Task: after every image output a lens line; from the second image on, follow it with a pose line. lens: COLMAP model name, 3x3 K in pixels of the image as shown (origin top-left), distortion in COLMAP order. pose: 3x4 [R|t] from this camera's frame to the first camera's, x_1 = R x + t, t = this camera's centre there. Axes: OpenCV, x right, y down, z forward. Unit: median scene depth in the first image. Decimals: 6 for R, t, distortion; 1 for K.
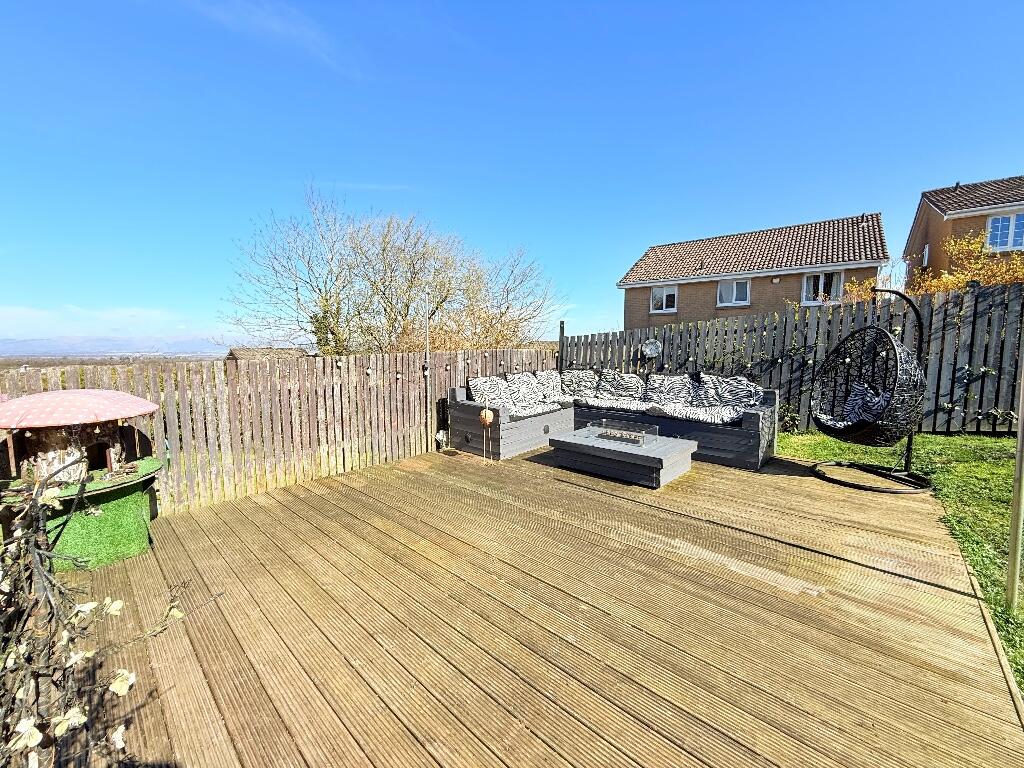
lens RADIAL K [[408.1, 0, 512.0], [0, 408.1, 384.0], [0, 0, 1]] dist [-0.002432, -0.000037]
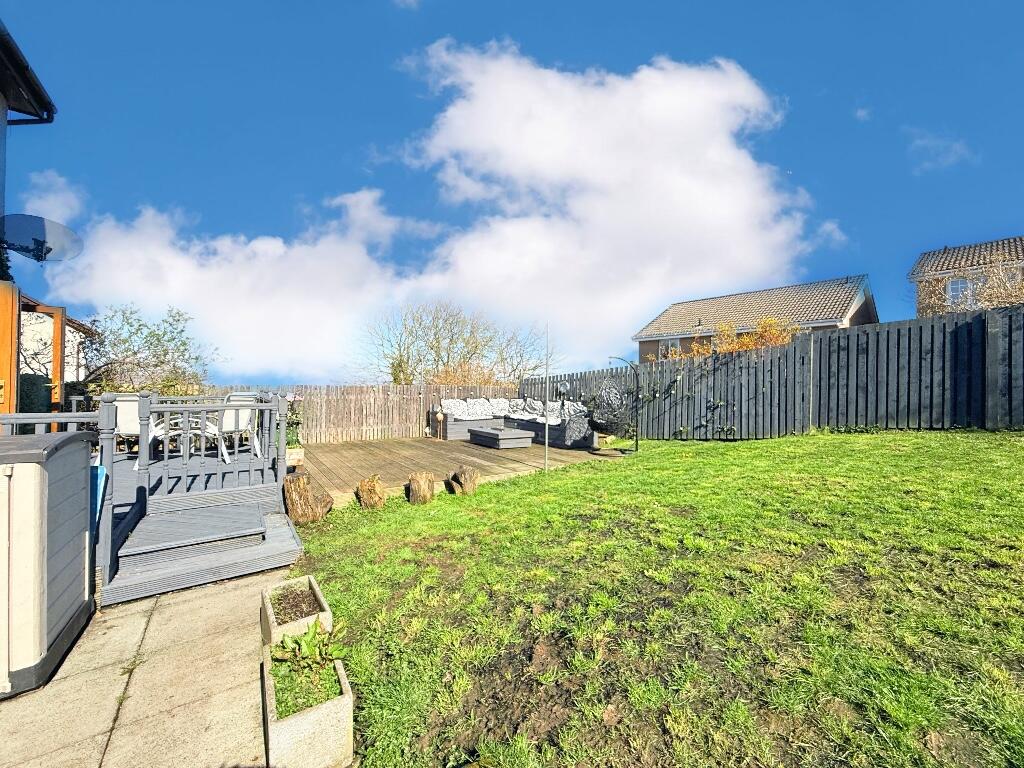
lens RADIAL K [[408.1, 0, 512.0], [0, 408.1, 384.0], [0, 0, 1]] dist [-0.002432, -0.000037]
pose [[0.974966, 0.019968, -0.221455, 0.627058], [-0.043316, 0.993935, -0.101077, 0.091122], [0.218094, 0.108140, 0.969918, -0.769113]]
